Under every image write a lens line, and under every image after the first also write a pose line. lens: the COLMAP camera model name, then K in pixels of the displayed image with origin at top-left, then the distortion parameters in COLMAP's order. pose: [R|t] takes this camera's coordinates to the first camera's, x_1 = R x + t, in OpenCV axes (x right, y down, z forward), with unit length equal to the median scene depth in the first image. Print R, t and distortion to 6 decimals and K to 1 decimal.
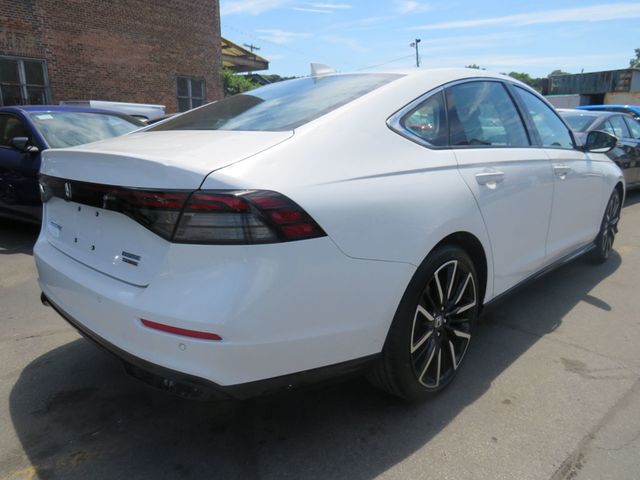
lens RADIAL K [[461.9, 0, 319.0], [0, 461.9, 243.3], [0, 0, 1]] dist [-0.038917, 0.009101]
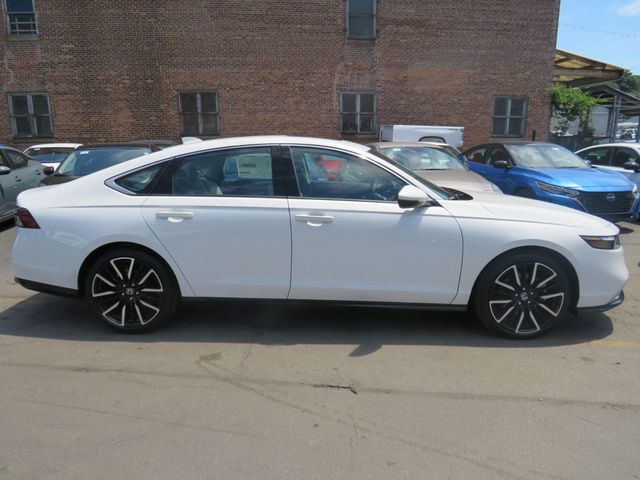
lens RADIAL K [[461.9, 0, 297.3], [0, 461.9, 240.5], [0, 0, 1]] dist [-0.038917, 0.009101]
pose [[0.666952, 0.150082, -0.729829, 0.219157], [-0.172796, 0.983955, 0.044431, -0.023962], [0.724787, 0.096478, 0.682184, 0.026486]]
